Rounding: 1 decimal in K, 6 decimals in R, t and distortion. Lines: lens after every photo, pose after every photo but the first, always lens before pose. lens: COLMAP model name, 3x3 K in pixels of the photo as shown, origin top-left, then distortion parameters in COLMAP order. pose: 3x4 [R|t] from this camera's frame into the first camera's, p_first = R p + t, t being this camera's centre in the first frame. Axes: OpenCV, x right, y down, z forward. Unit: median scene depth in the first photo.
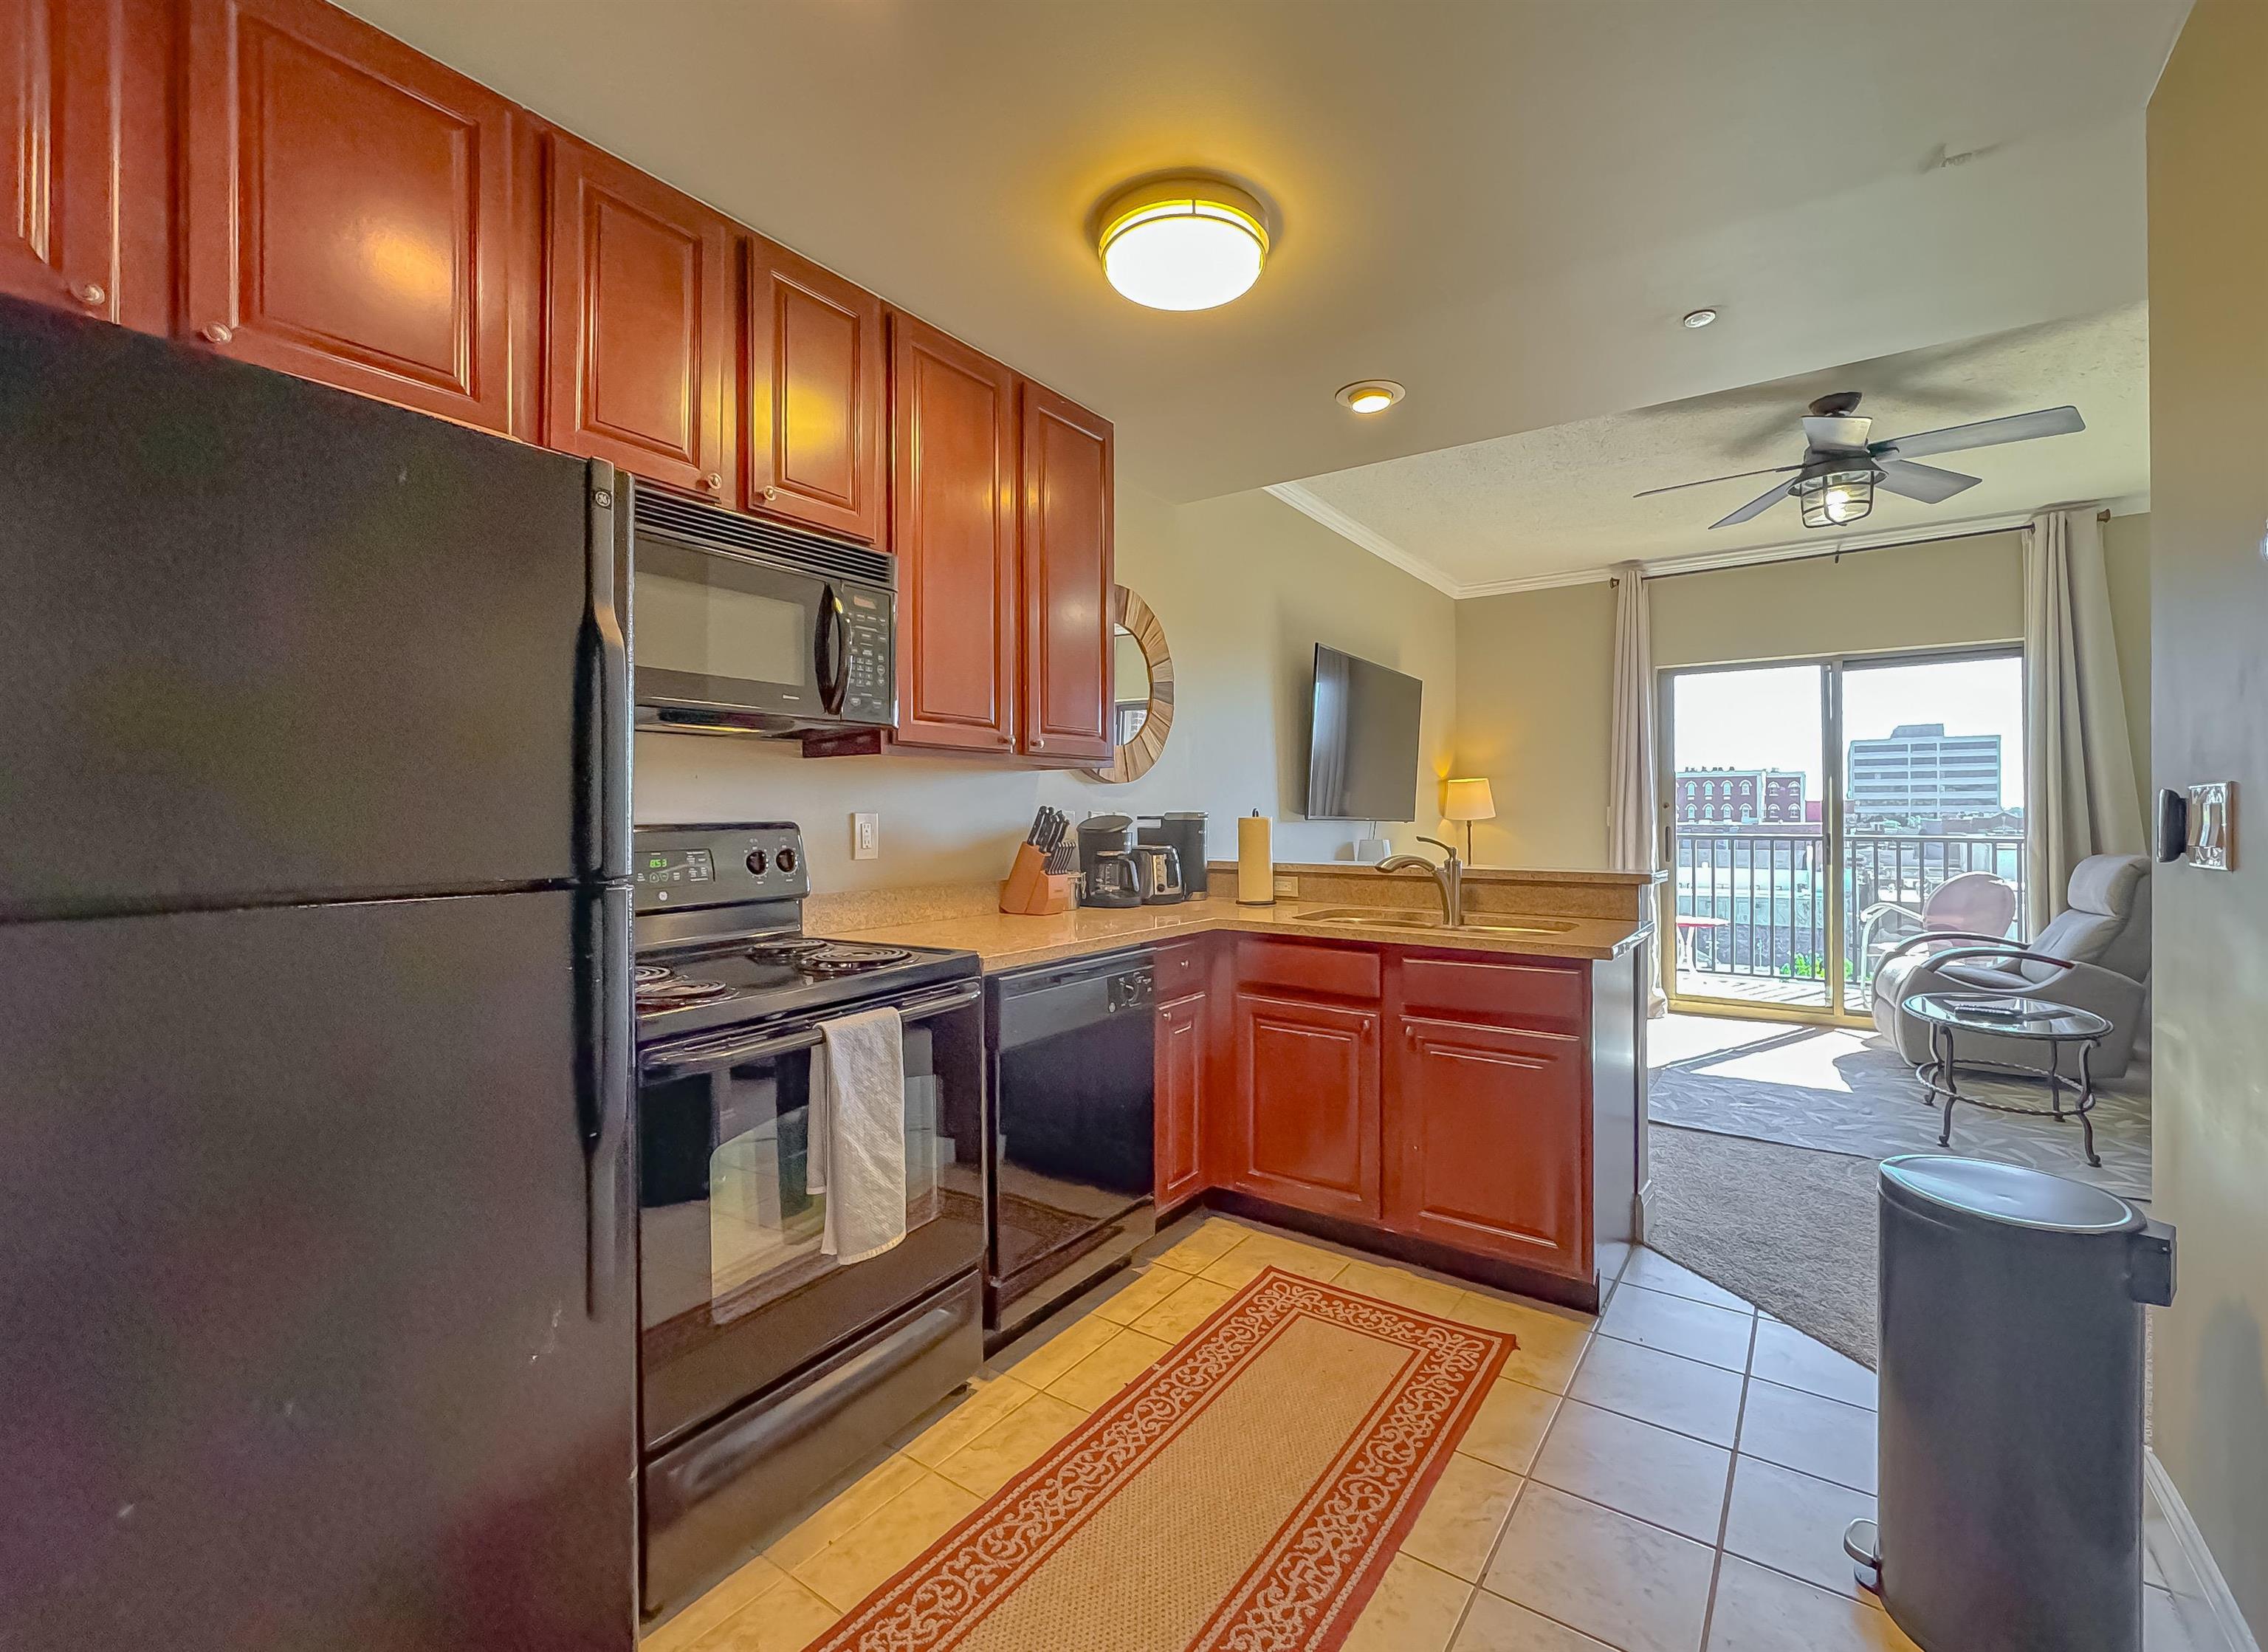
lens RADIAL K [[964.6, 0, 1169.4], [0, 964.6, 815.4], [0, 0, 1]] dist [-0.002644, 0.000125]
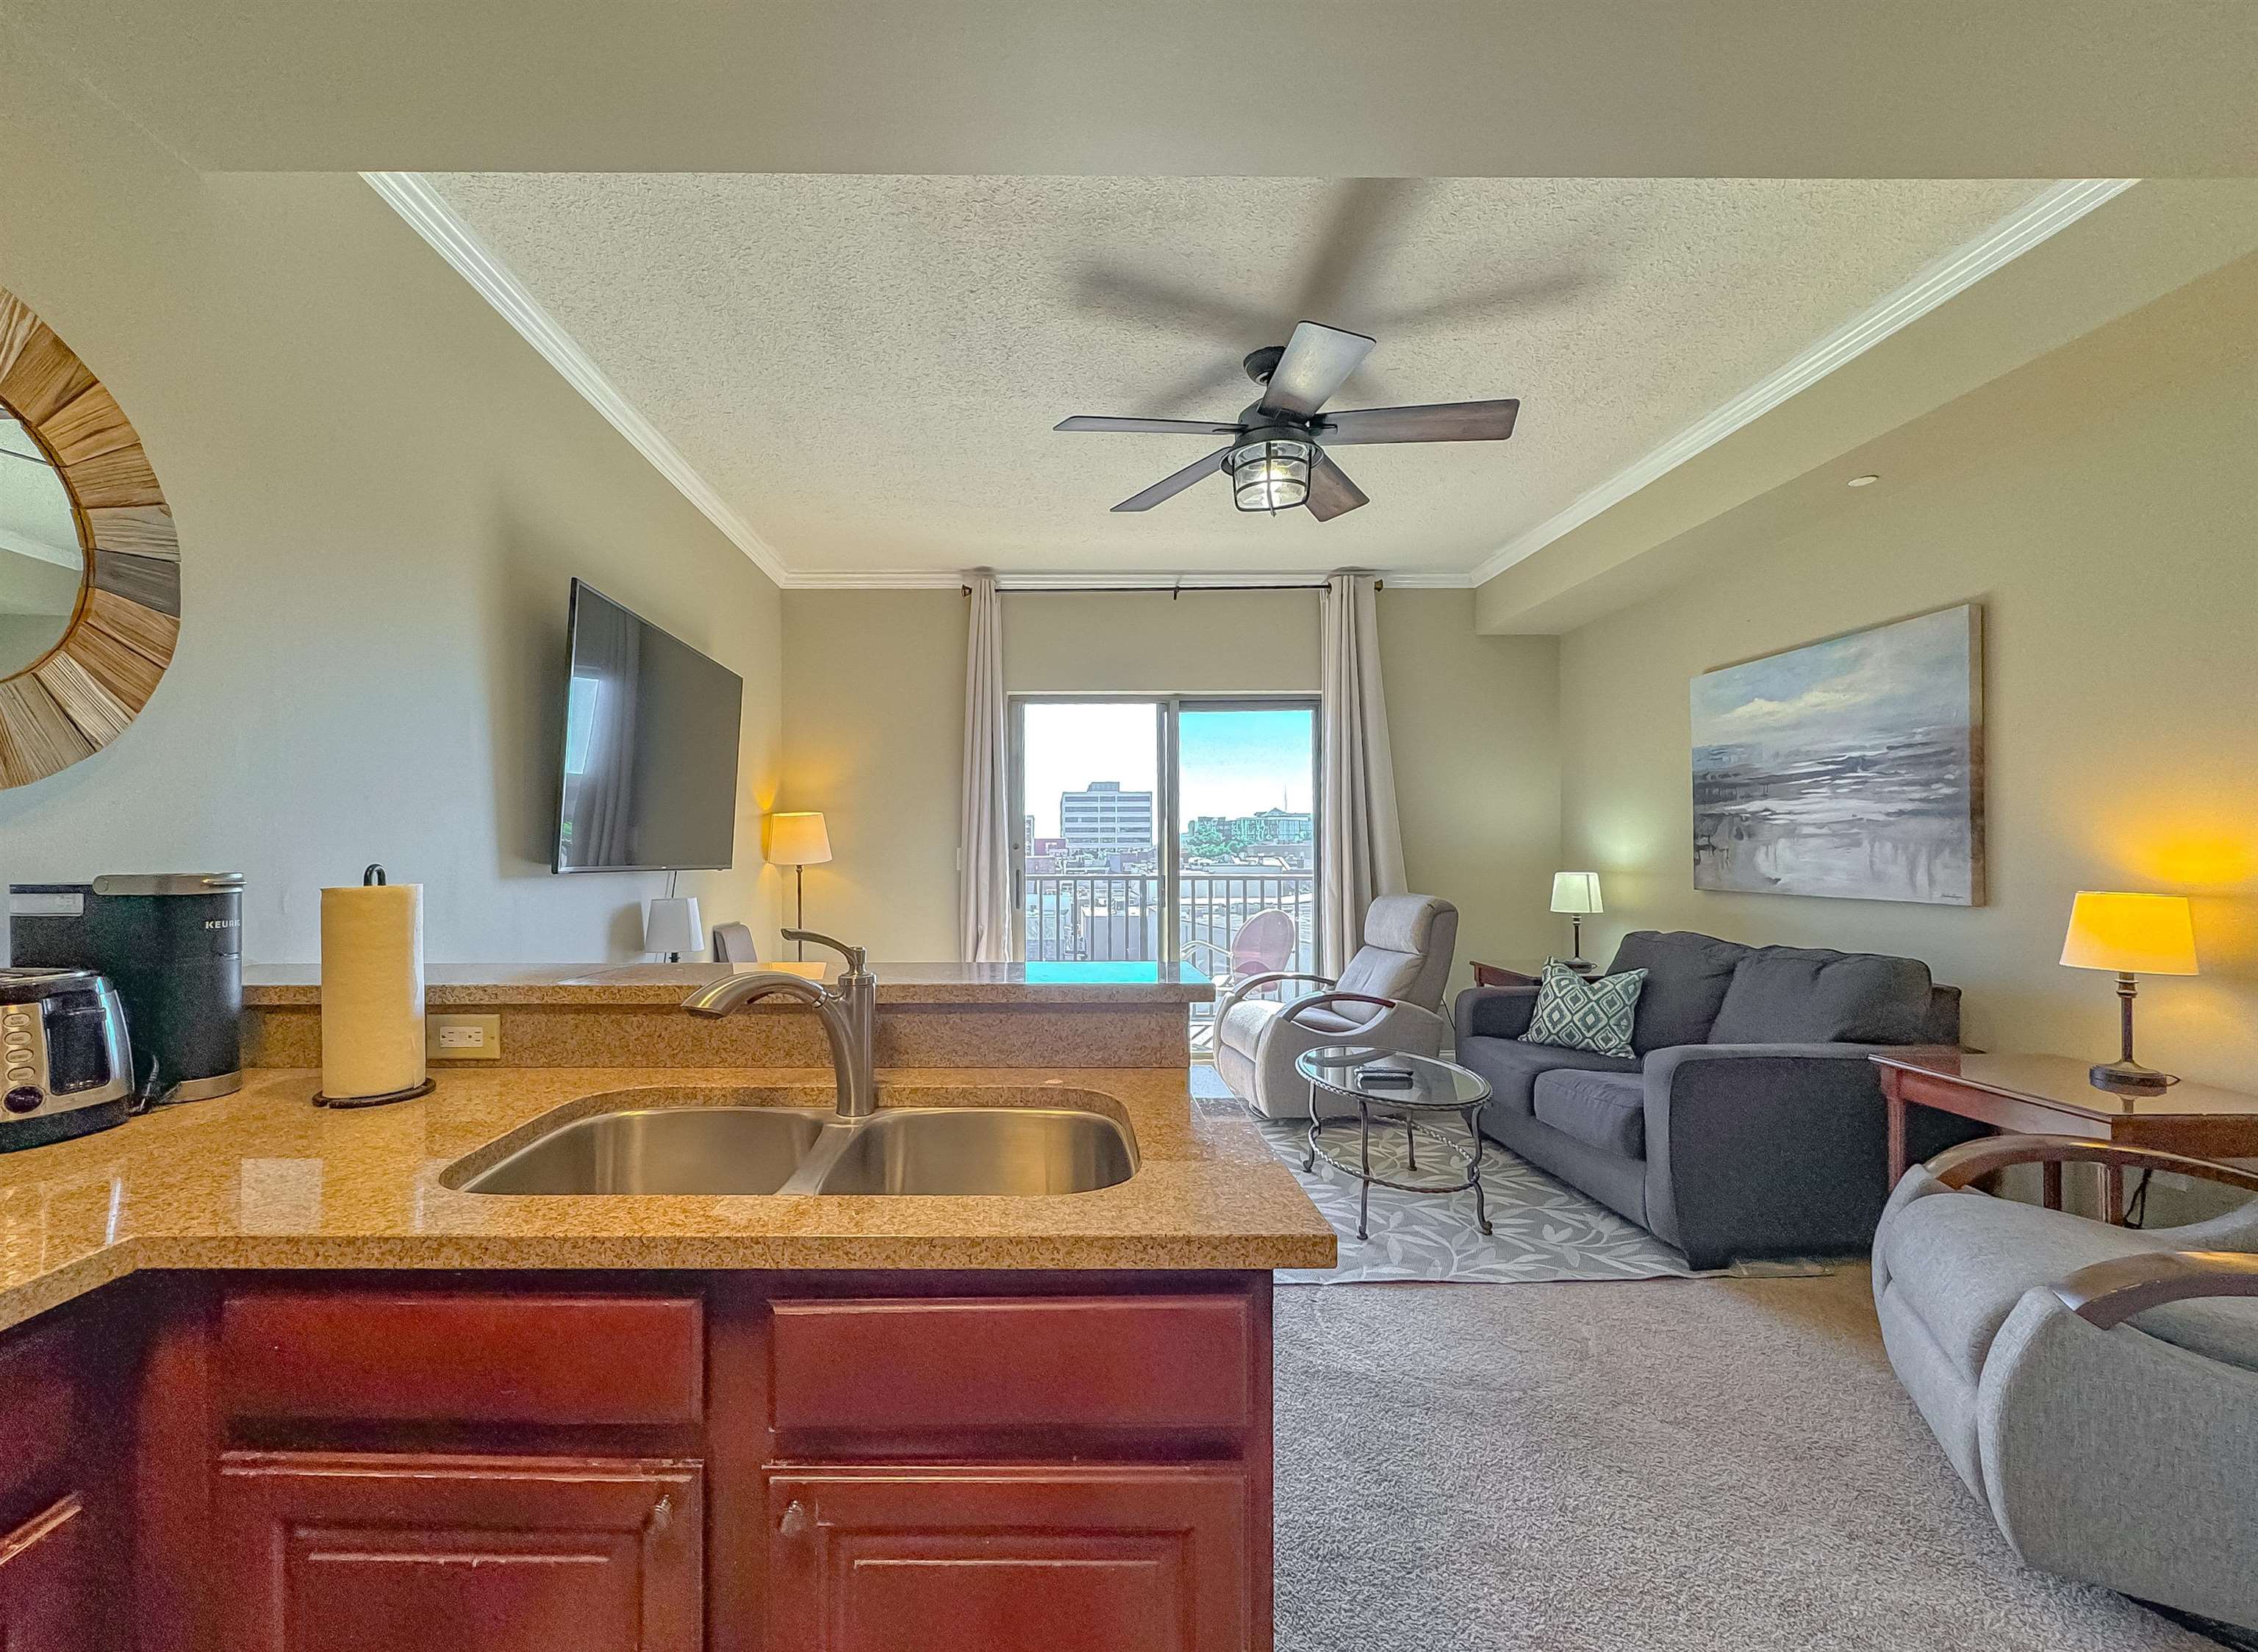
lens RADIAL K [[919.6, 0, 1051.8], [0, 919.6, 848.9], [0, 0, 1]] dist [-0.000103, -0.000121]
pose [[0.824588, -0.001185, 0.565732, 0.121681], [0.002915, 0.999993, -0.002156, -0.013935], [-0.565726, 0.003427, 0.824586, 0.591040]]
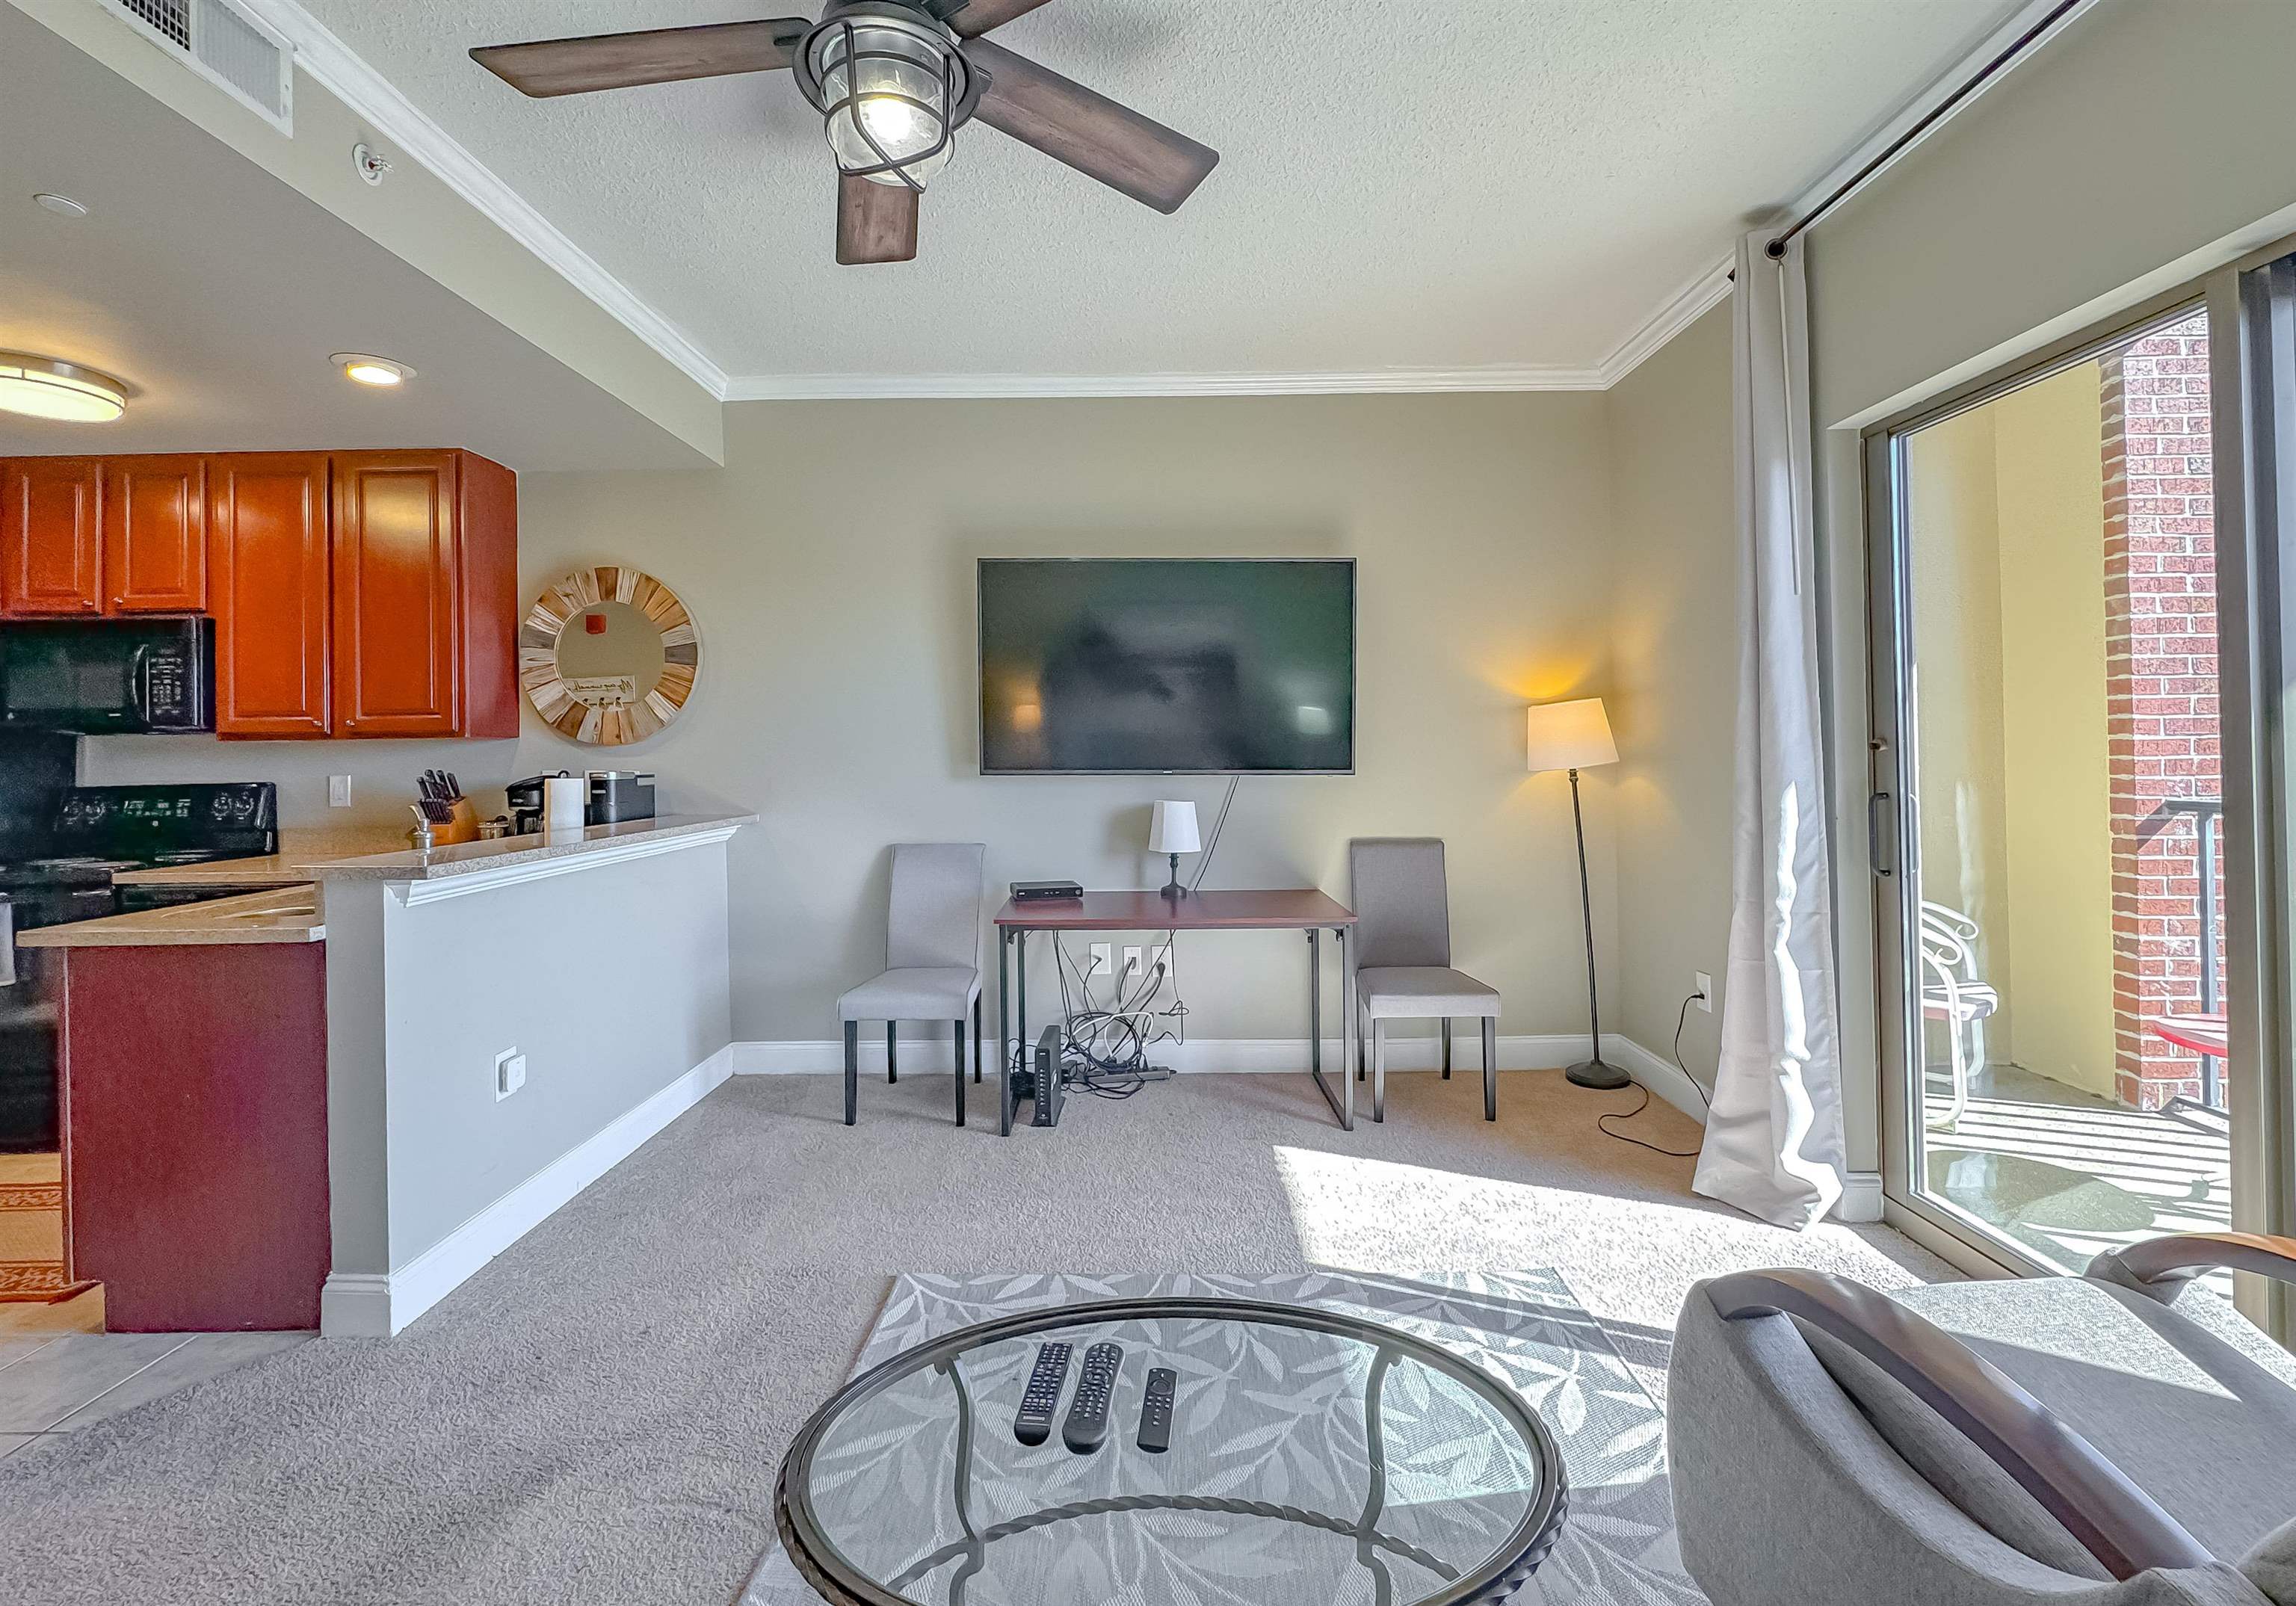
lens RADIAL K [[963.5, 0, 1159.7], [0, 963.5, 746.1], [0, 0, 1]] dist [-0.000610, -0.000034]
pose [[0.575403, -0.011207, -0.817793, 1.477339], [0.011773, 0.999916, -0.005420, -0.023396], [0.817785, -0.006509, 0.575486, 1.072773]]
